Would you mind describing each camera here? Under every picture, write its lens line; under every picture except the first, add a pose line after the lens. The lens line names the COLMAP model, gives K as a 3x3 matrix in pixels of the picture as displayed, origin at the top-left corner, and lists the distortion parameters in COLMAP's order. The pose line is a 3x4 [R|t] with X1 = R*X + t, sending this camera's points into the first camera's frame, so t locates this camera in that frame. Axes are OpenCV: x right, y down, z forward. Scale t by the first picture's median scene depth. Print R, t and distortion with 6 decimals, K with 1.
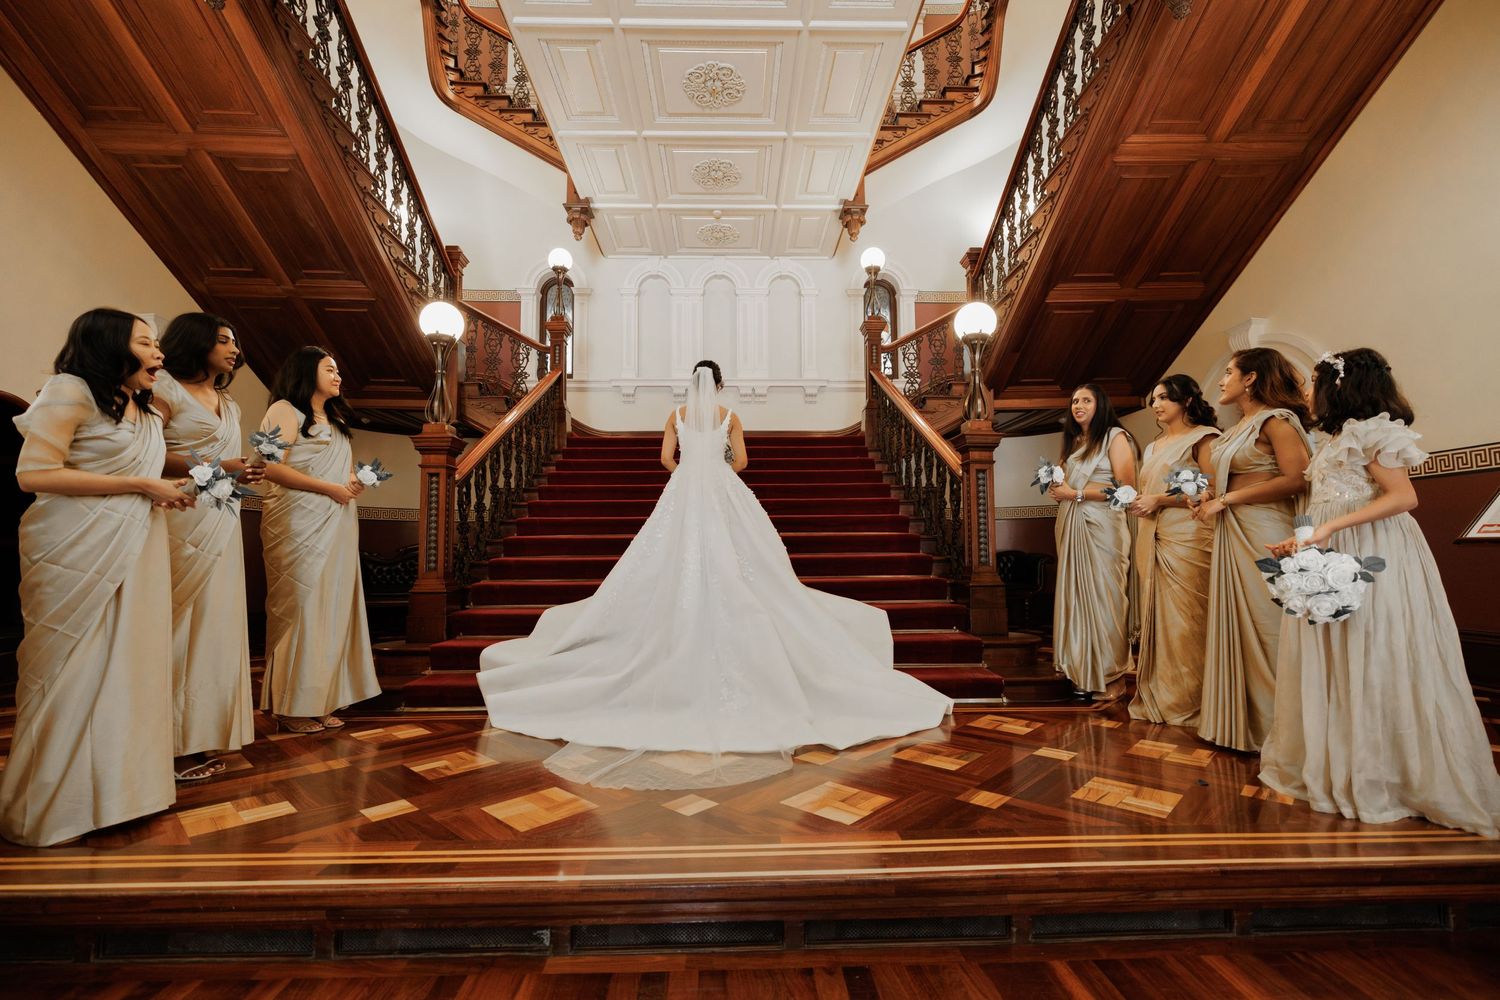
lens RADIAL K [[683.9, 0, 750.2], [0, 683.9, 504.5], [0, 0, 1]] dist [-0.000403, -0.000034]
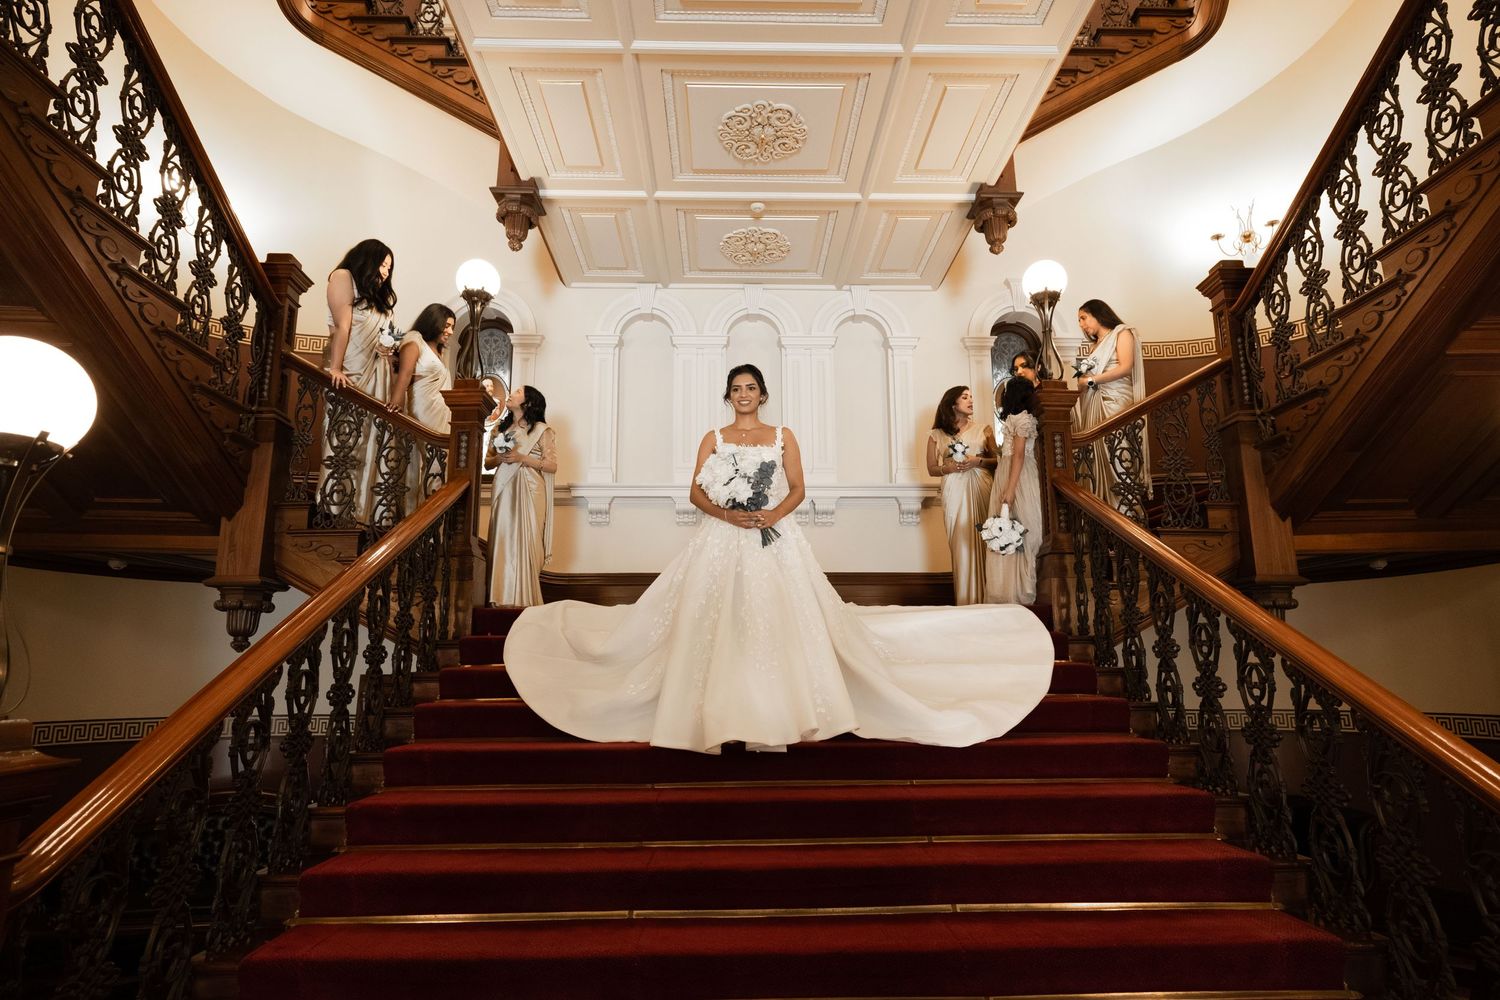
lens RADIAL K [[810.5, 0, 750.8], [0, 810.5, 500.4], [0, 0, 1]] dist [-0.002768, -0.000338]
pose [[0.999999, 0.001276, 0.001158, -0.055834], [-0.001125, 0.992546, -0.121862, -0.097083], [-0.001305, 0.121860, 0.992546, 0.354642]]
